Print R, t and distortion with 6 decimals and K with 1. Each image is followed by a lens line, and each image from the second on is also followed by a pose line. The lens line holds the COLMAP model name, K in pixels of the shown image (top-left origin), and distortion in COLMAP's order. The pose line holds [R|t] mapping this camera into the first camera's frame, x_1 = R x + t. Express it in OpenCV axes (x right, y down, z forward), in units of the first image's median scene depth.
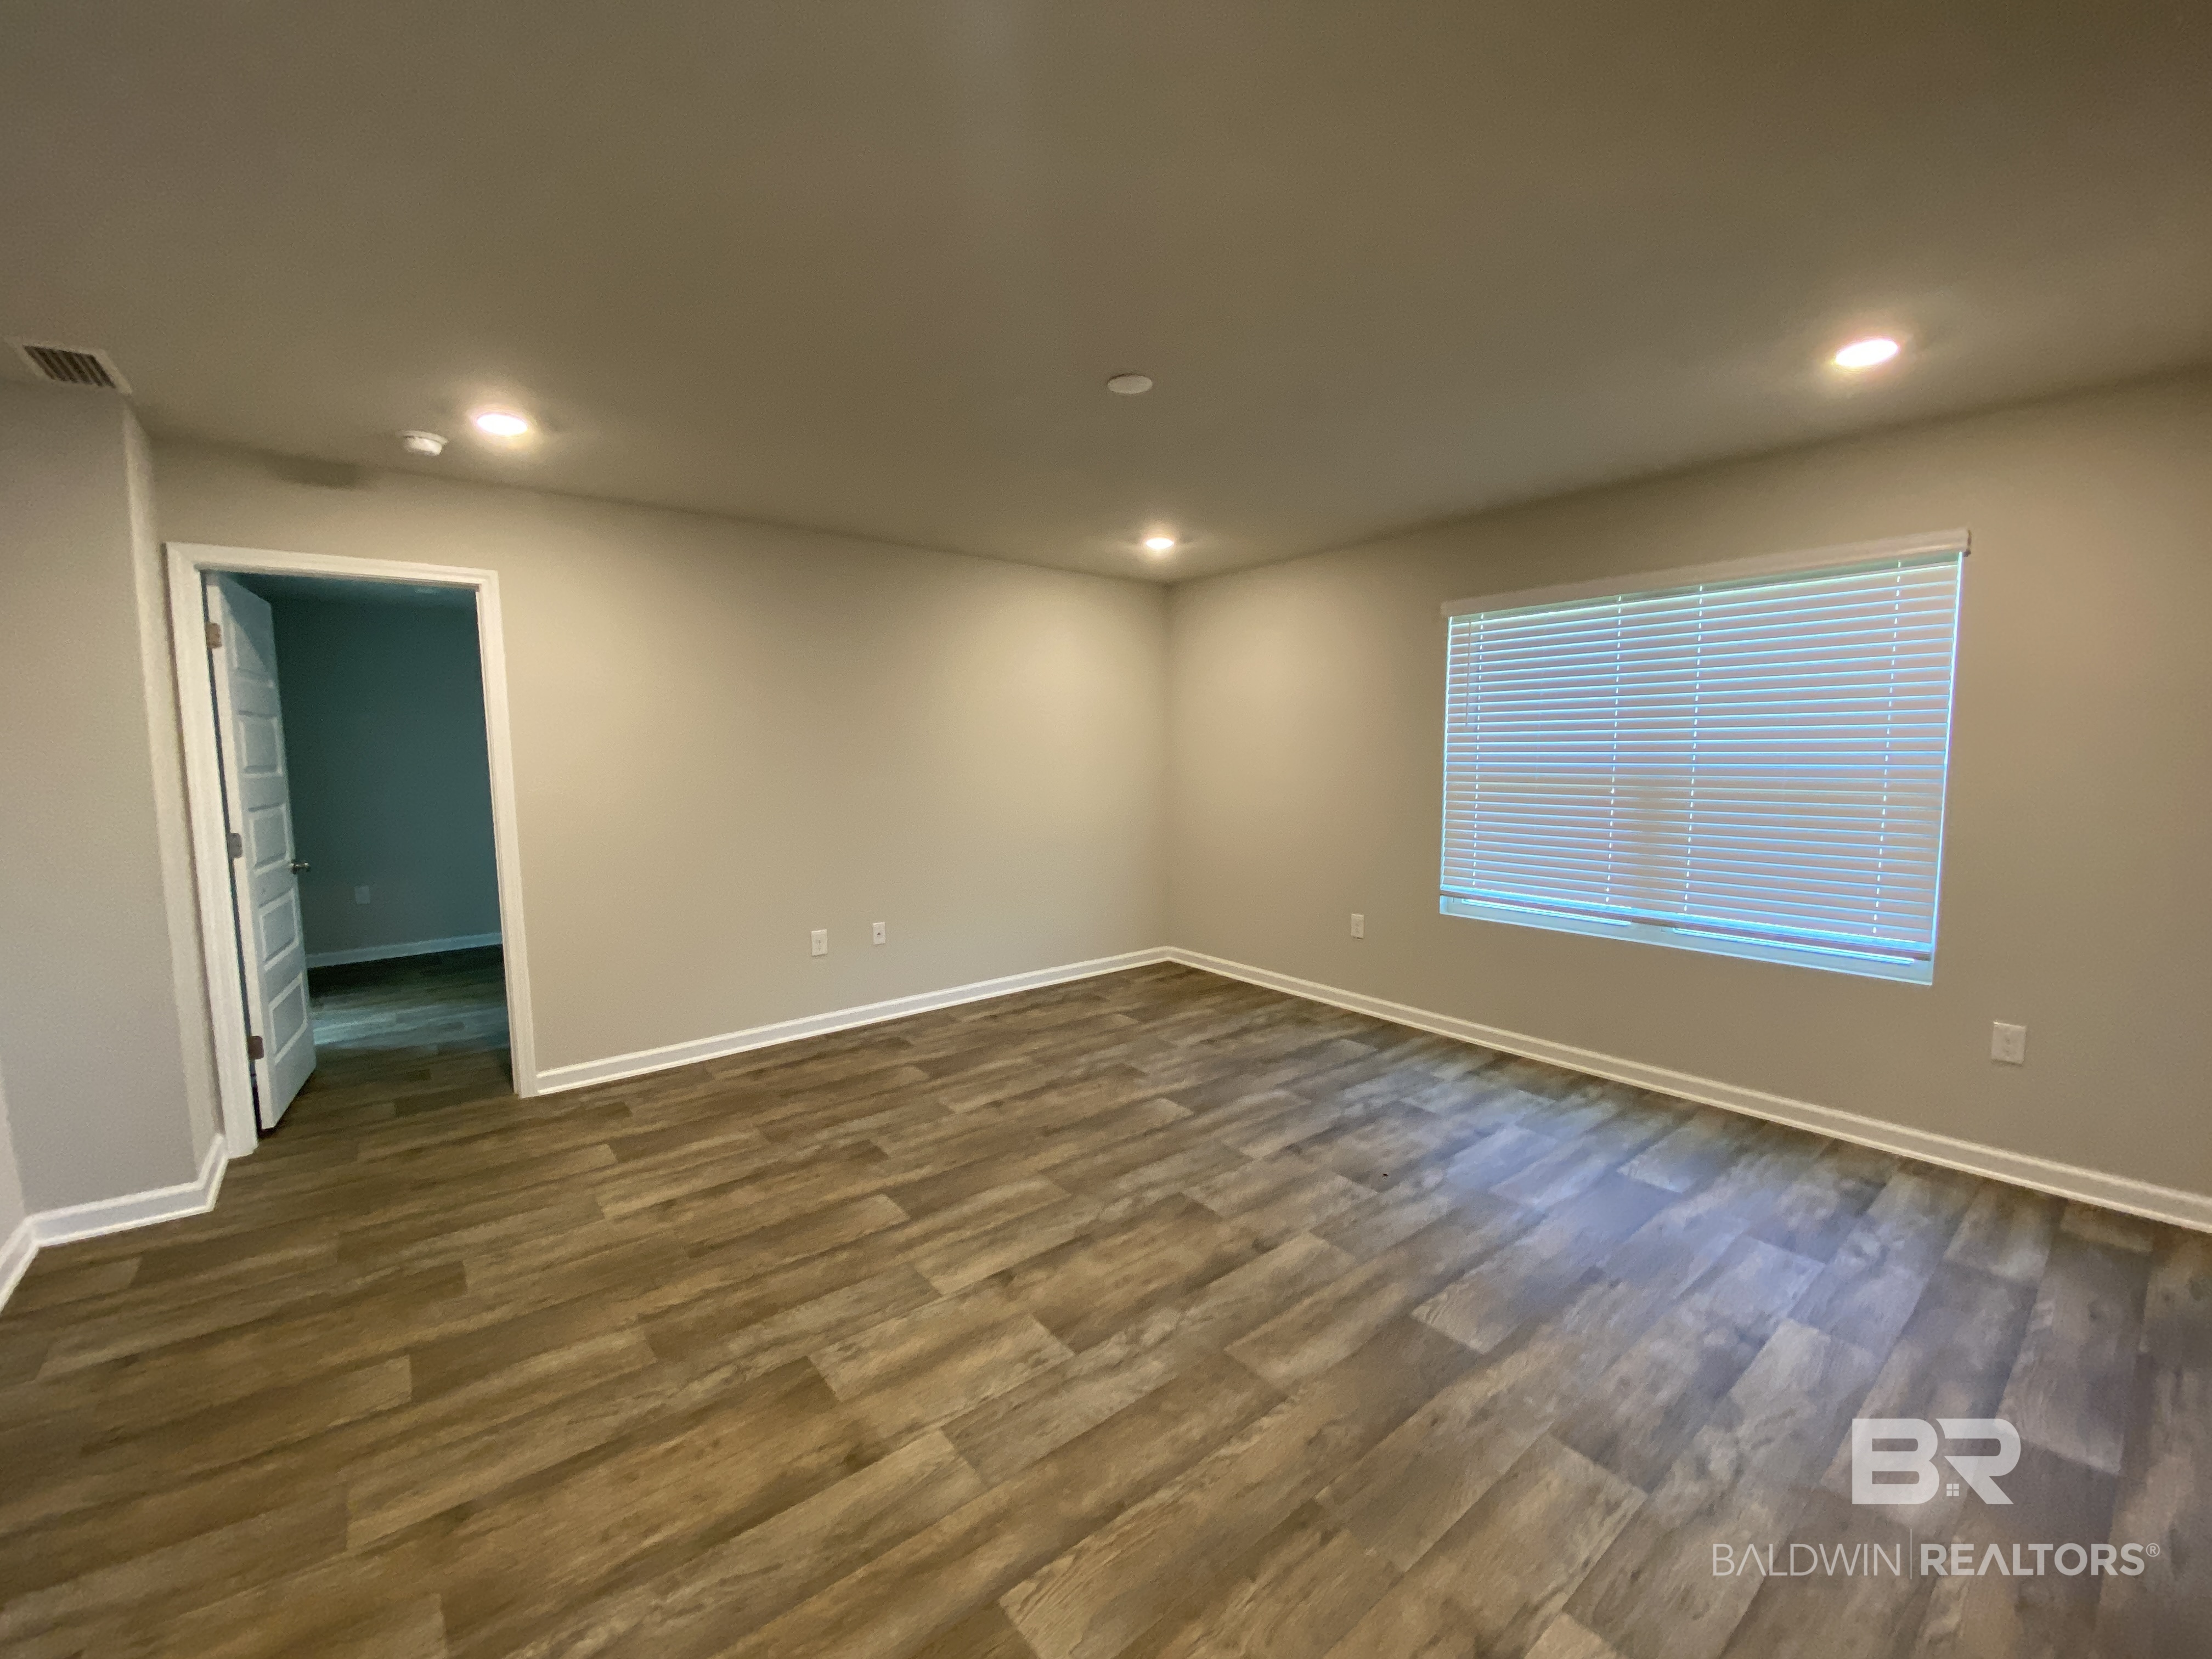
lens RADIAL K [[890.0, 0, 1120.5], [0, 890.0, 823.6], [0, 0, 1]] dist [-0.000480, -0.000149]
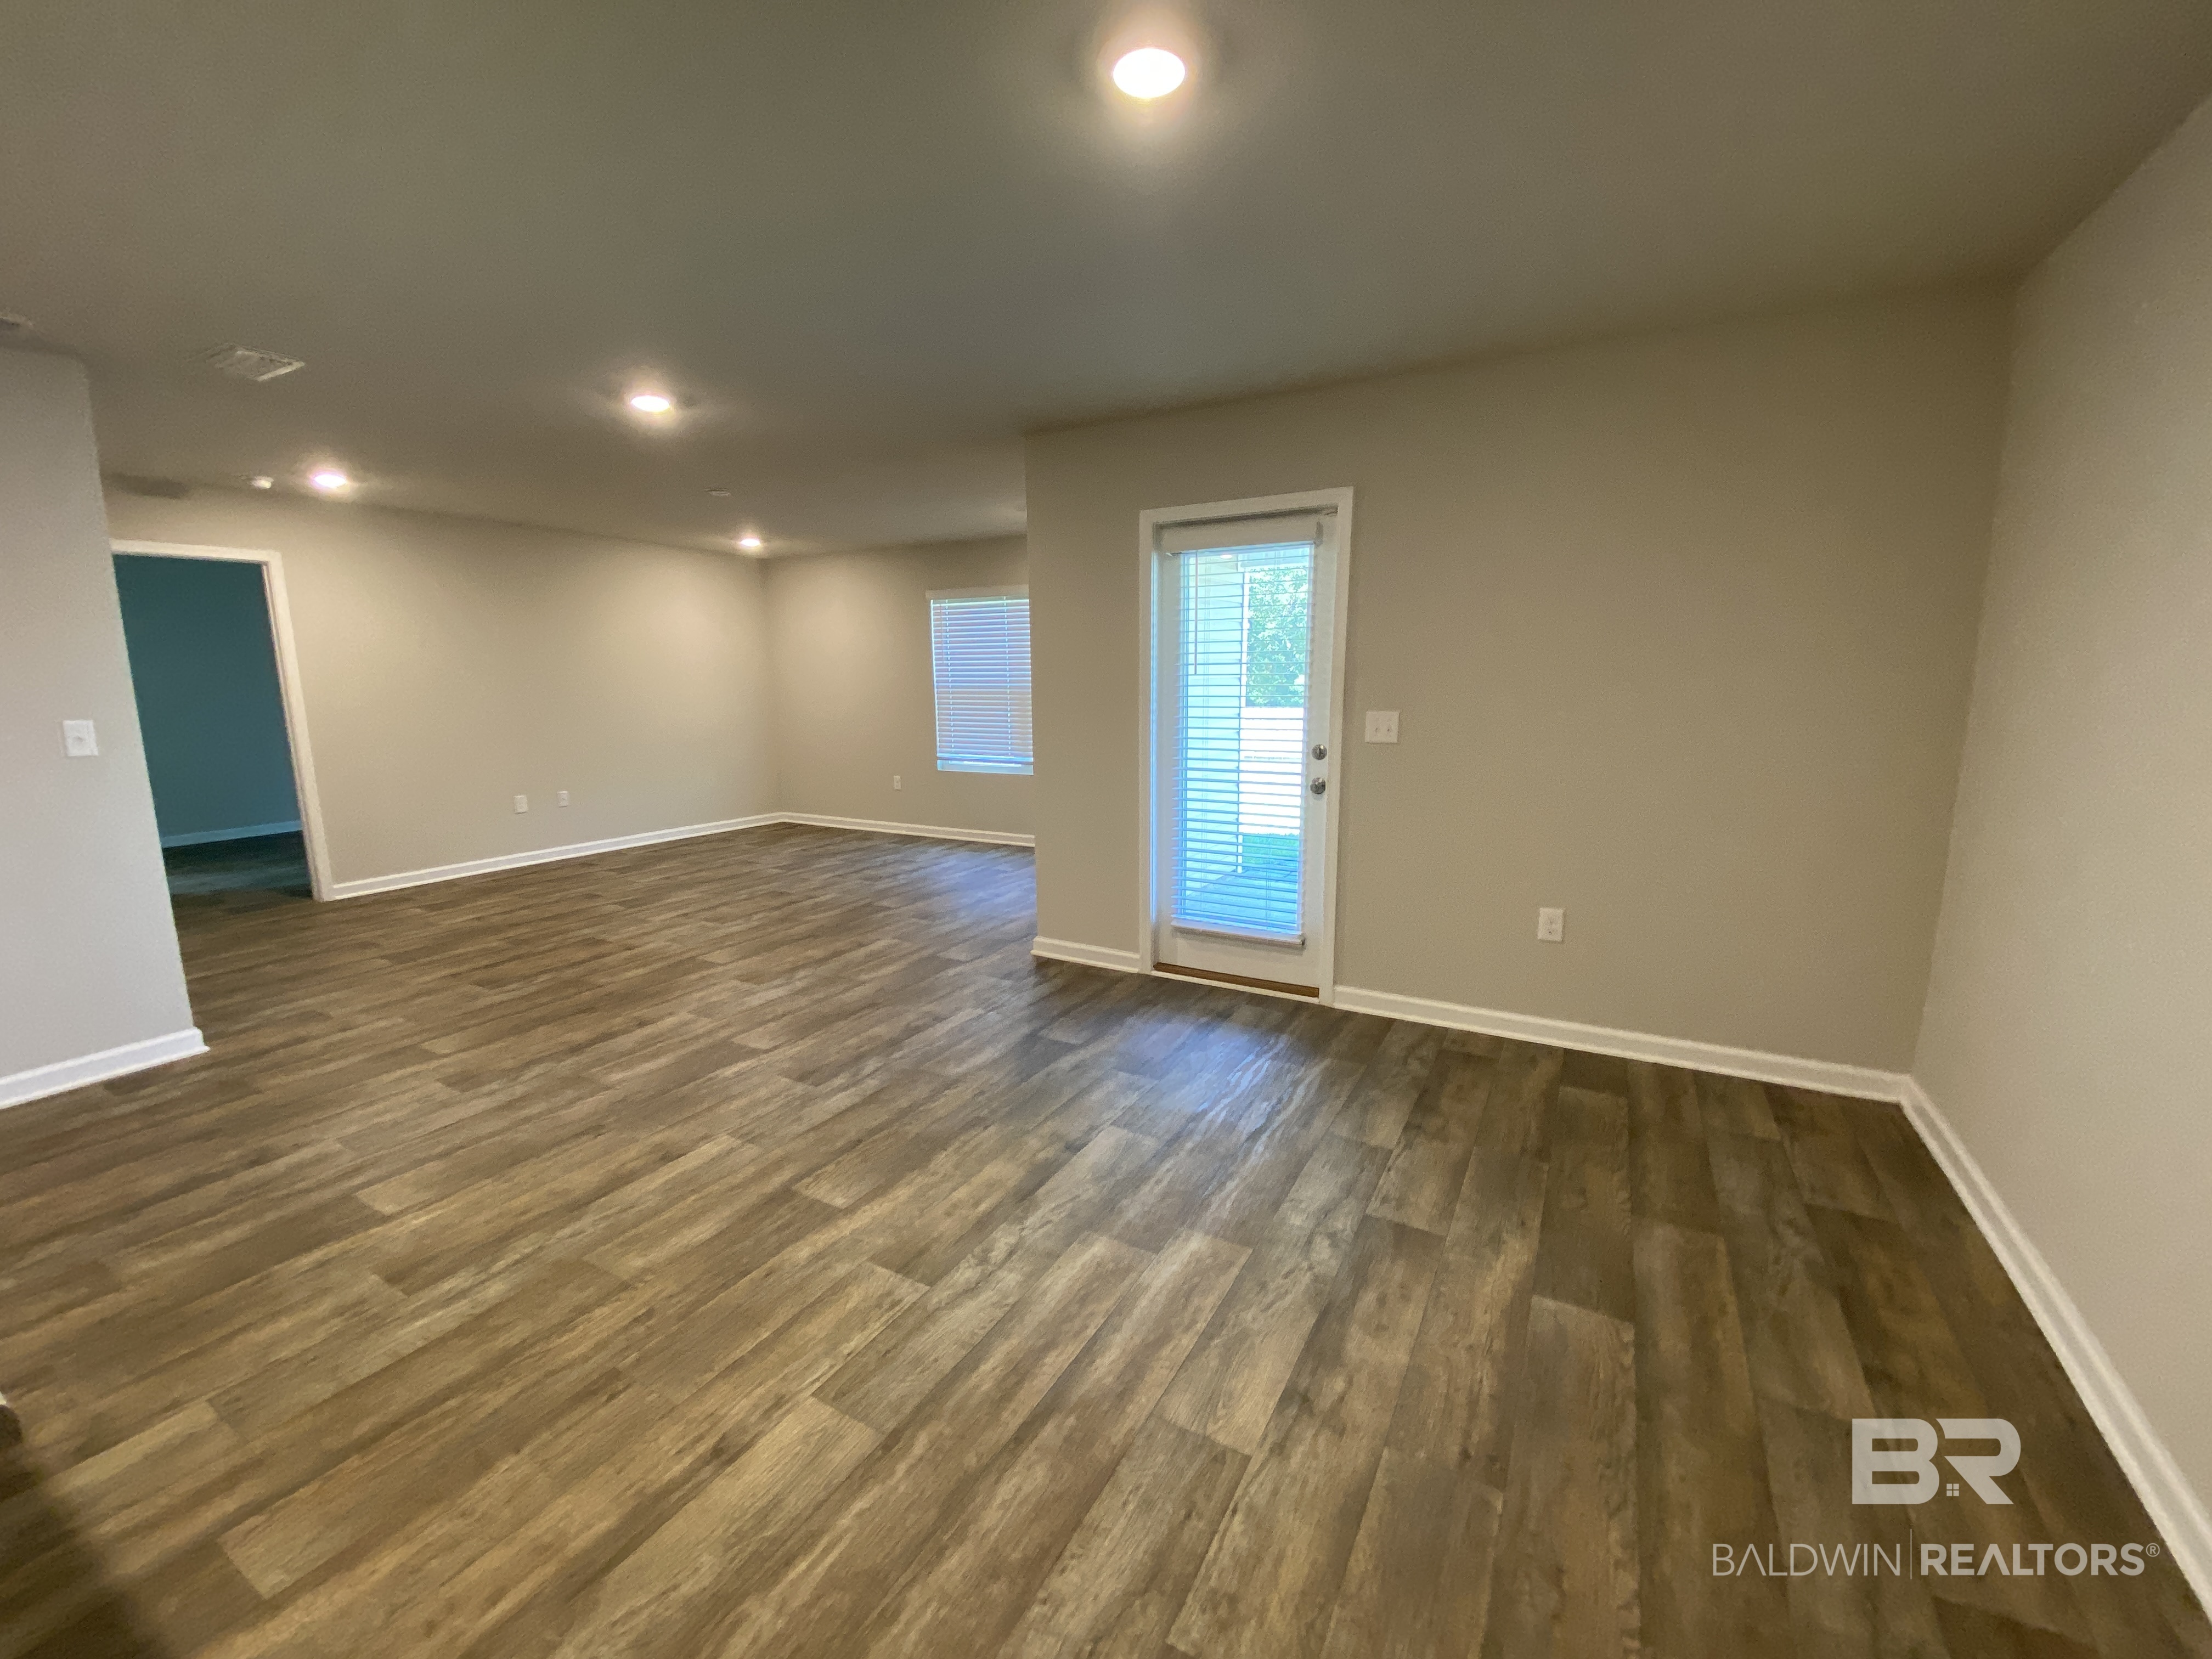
lens RADIAL K [[890.0, 0, 1120.5], [0, 890.0, 823.6], [0, 0, 1]] dist [-0.000480, -0.000149]
pose [[0.926181, -0.053706, 0.373235, 0.037120], [0.025035, 0.996380, 0.081247, 0.086069], [-0.376247, -0.065906, 0.924173, -0.906046]]
